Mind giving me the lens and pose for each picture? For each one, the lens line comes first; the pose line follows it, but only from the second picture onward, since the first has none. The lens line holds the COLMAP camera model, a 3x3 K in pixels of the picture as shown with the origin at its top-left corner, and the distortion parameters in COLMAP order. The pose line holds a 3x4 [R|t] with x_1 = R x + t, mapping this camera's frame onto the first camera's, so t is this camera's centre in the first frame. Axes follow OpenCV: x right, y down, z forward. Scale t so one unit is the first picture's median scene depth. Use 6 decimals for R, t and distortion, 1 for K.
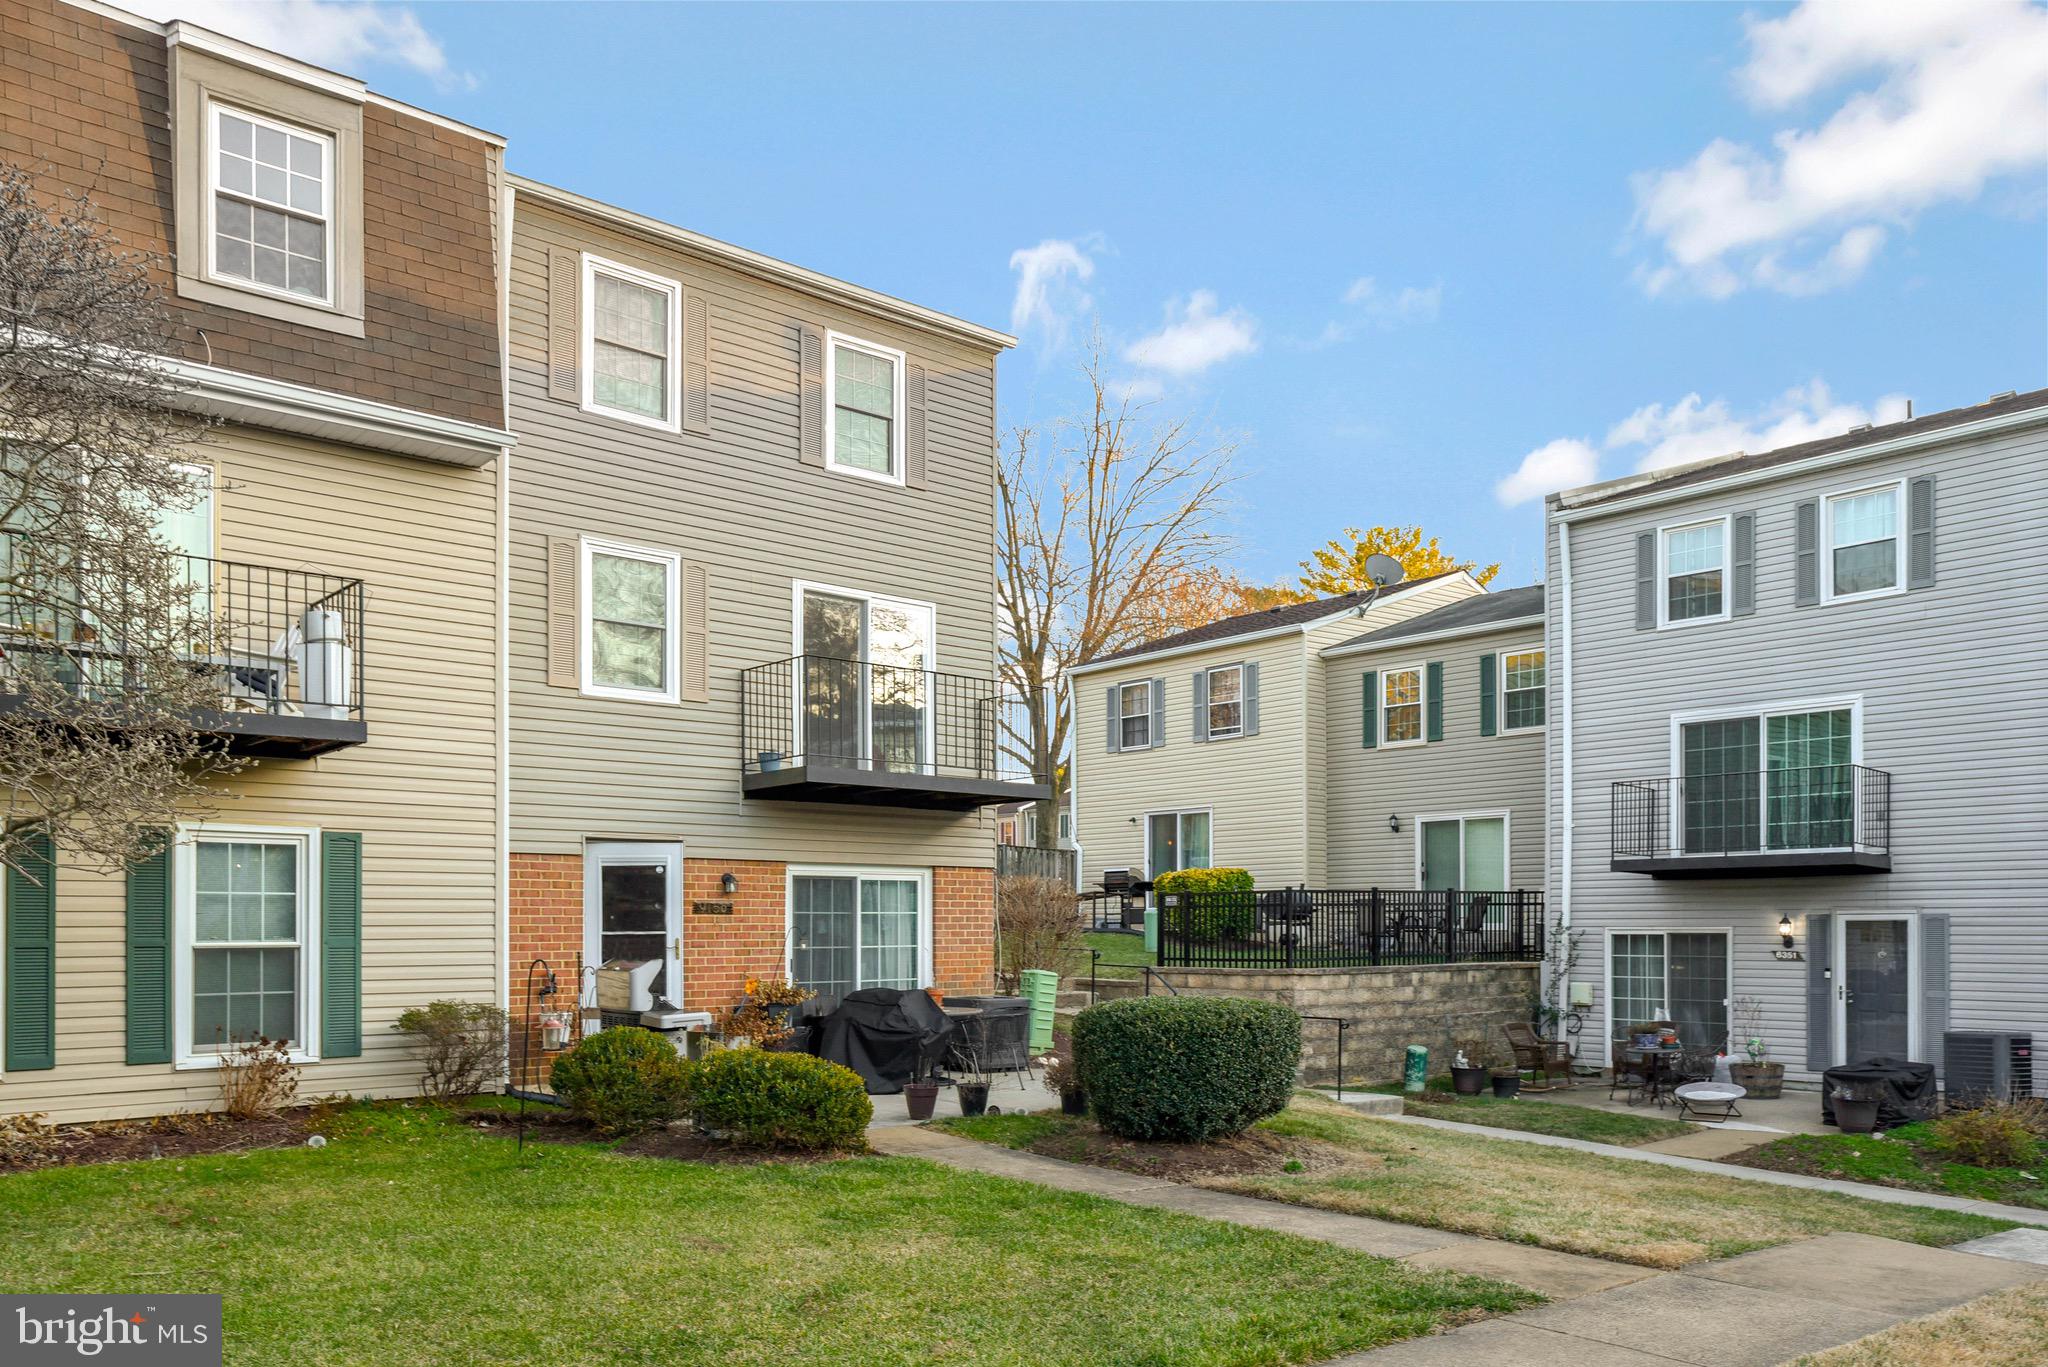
lens RADIAL K [[1518.9, 0, 1024.0], [0, 1518.9, 683.5], [0, 0, 1]] dist [-0.000989, 0.000988]
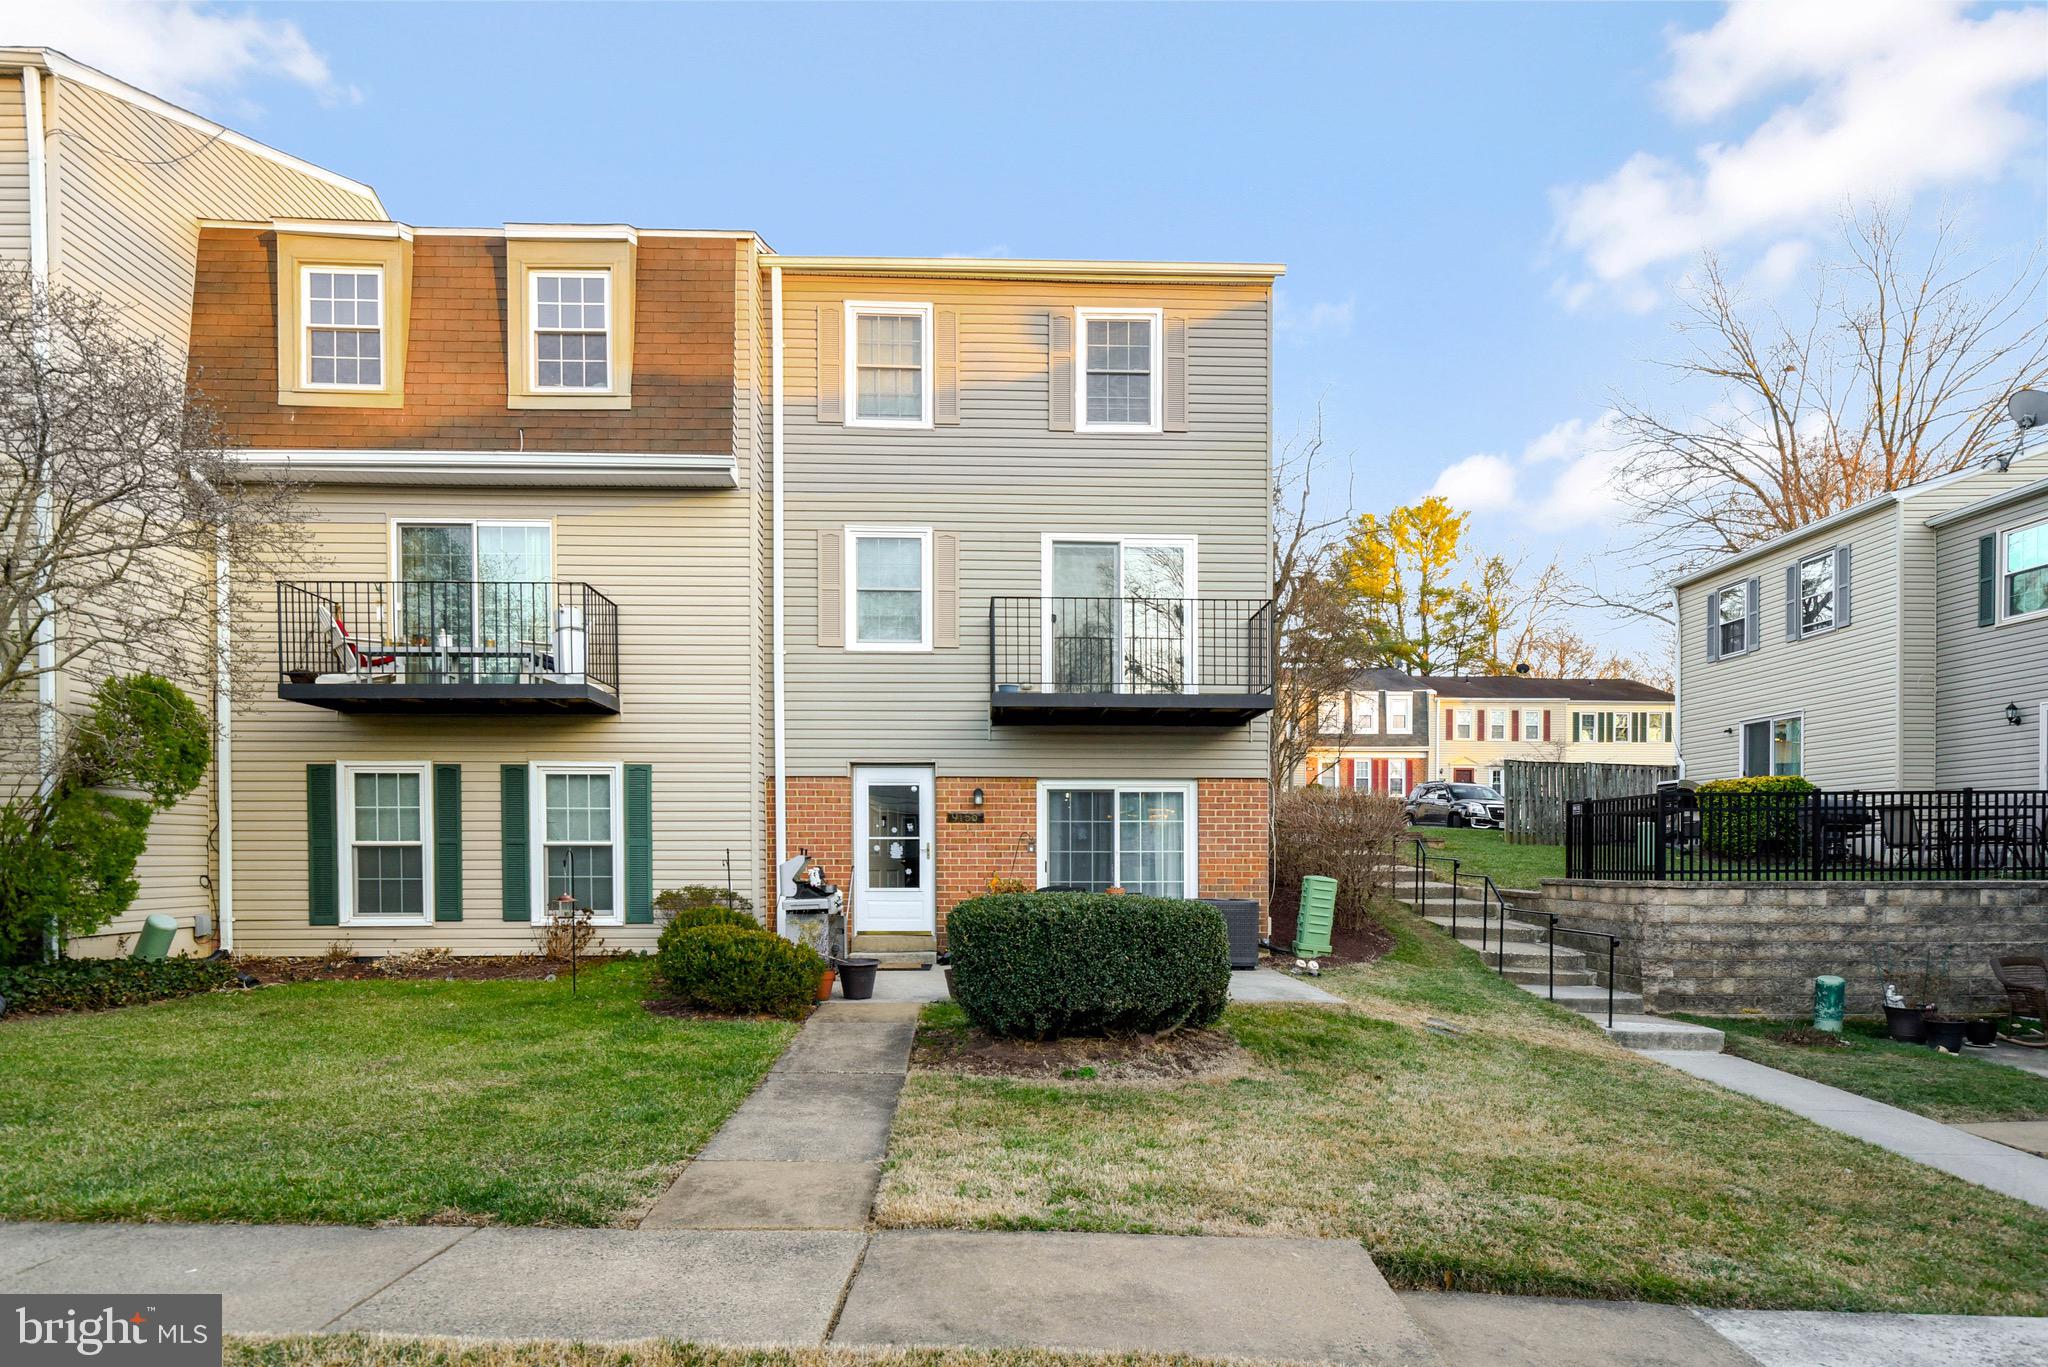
lens RADIAL K [[1228.5, 0, 1024.3], [0, 1228.5, 709.8], [0, 0, 1]] dist [-0.001090, -0.000551]
pose [[0.778603, -0.070209, -0.623577, 0.429725], [0.096589, 0.995288, 0.008542, 0.057836], [0.620039, -0.066882, 0.781715, 0.269941]]
